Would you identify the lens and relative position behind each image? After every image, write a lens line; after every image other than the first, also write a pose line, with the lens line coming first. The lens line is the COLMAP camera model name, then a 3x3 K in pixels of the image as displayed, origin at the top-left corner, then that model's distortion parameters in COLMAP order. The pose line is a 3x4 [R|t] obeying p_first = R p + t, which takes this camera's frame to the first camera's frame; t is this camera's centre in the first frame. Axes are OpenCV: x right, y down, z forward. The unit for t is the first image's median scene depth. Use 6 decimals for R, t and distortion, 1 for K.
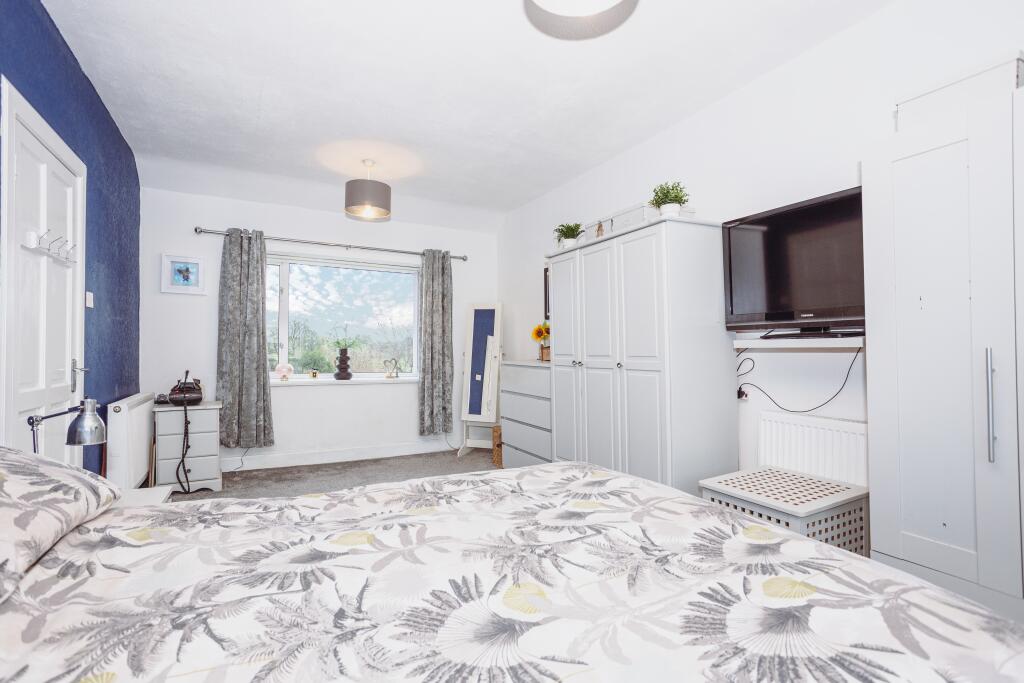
lens RADIAL K [[498.0, 0, 502.0], [0, 498.0, 346.0], [0, 0, 1]] dist [-0.063880, 0.037213]
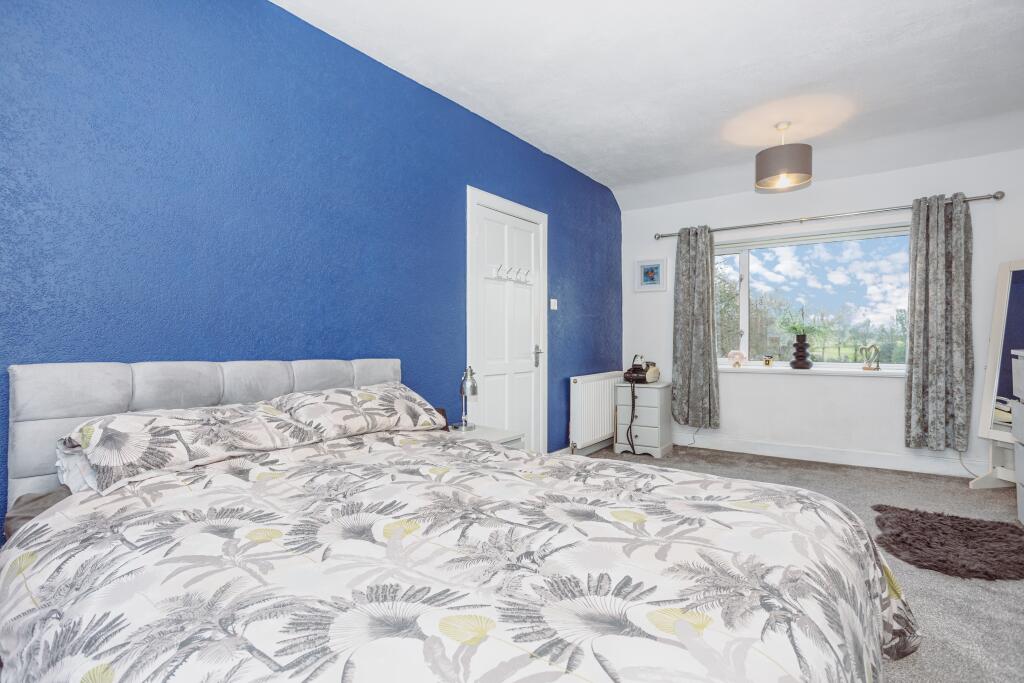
lens RADIAL K [[485.6, 0, 512.7], [0, 485.6, 331.0], [0, 0, 1]] dist [0.039038, -0.000550]
pose [[0.477499, -0.022495, -0.878344, 0.244204], [0.019426, 0.999698, -0.015042, 0.002783], [0.878418, -0.009880, 0.477792, 0.124327]]
